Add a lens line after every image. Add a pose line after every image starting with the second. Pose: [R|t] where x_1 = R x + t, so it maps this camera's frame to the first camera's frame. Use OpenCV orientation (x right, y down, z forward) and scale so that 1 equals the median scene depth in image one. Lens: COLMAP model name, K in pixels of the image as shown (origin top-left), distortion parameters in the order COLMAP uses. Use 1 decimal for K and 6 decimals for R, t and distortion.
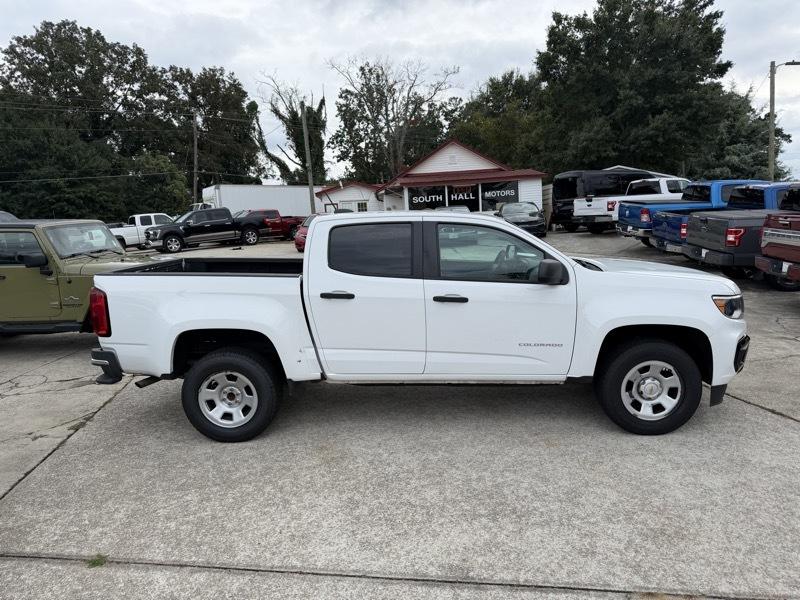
lens RADIAL K [[572.1, 0, 410.8], [0, 572.1, 301.3], [0, 0, 1]] dist [-0.001020, 0.000573]
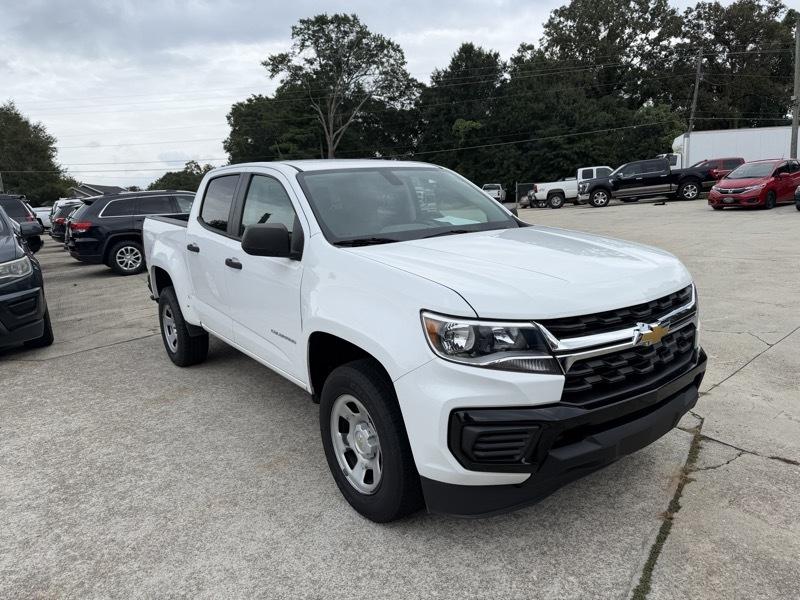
lens RADIAL K [[574.6, 0, 400.0], [0, 574.6, 300.0], [0, 0, 1]] dist [-0.006610, -0.003582]
pose [[0.619581, 0.154184, -0.769641, 0.094013], [-0.094766, 0.988039, 0.121647, -0.008261], [0.779191, -0.002434, 0.626781, 0.067058]]
